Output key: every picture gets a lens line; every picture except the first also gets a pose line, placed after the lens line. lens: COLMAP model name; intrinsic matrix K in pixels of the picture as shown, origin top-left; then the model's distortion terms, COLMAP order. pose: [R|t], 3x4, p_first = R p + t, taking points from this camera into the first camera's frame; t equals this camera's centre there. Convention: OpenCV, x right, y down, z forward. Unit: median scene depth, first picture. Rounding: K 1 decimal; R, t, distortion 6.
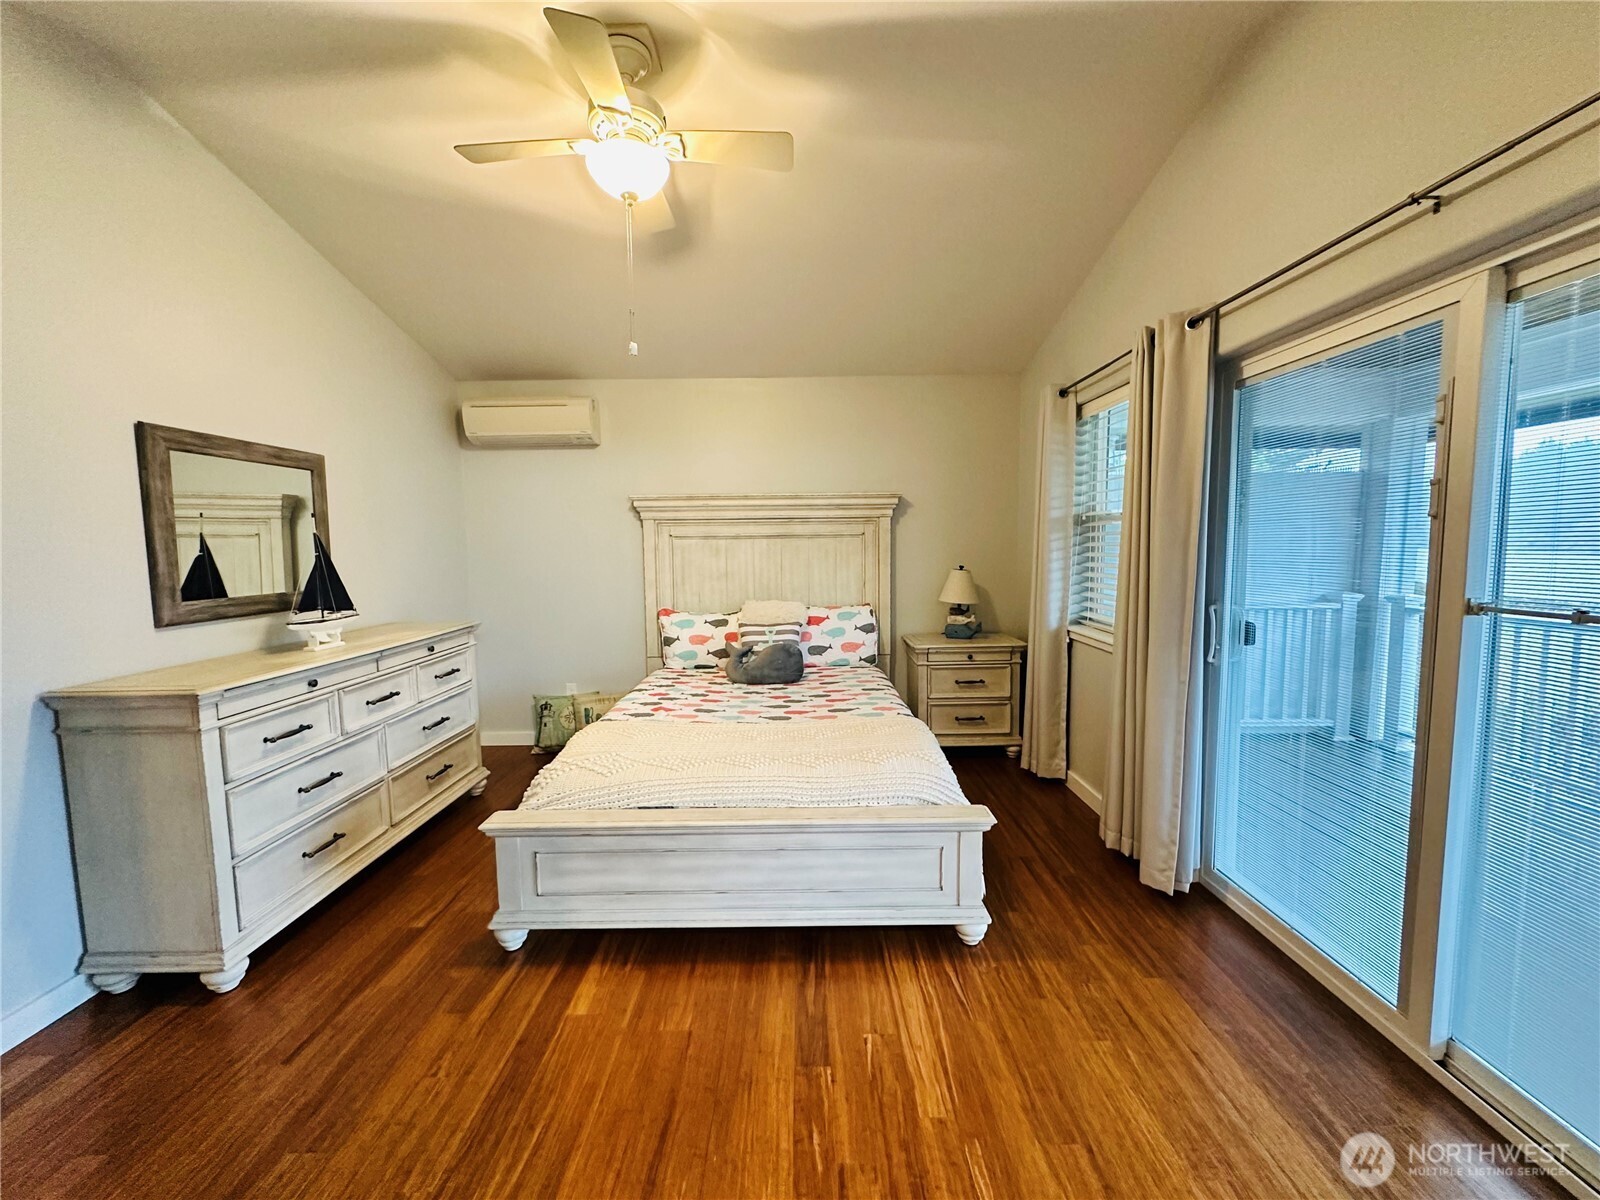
lens RADIAL K [[637.9, 0, 803.8], [0, 637.9, 599.6], [0, 0, 1]] dist [-0.001002, -0.000005]
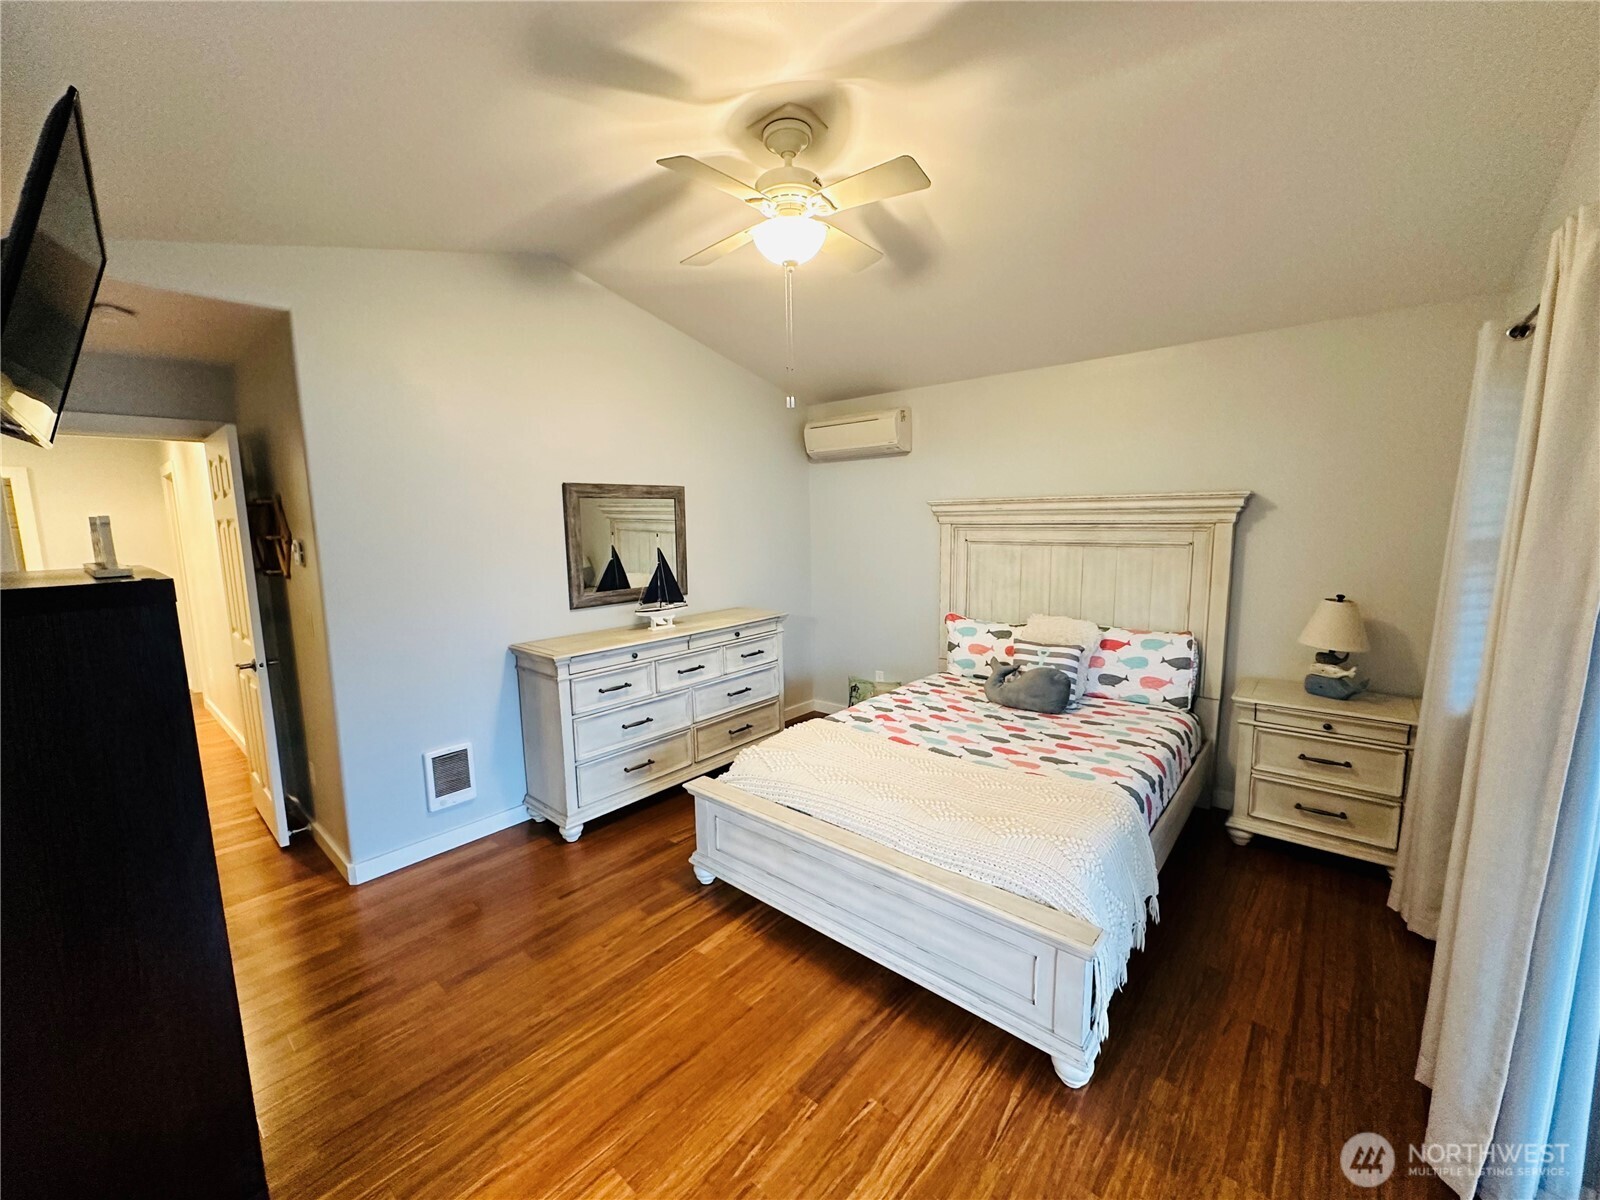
lens RADIAL K [[637.9, 0, 803.6], [0, 637.9, 601.0], [0, 0, 1]] dist [-0.001002, -0.000005]
pose [[0.755425, 0.088019, -0.649297, 0.446385], [-0.051635, 0.995852, 0.074923, -0.119463], [0.653198, -0.023072, 0.756836, 0.148632]]
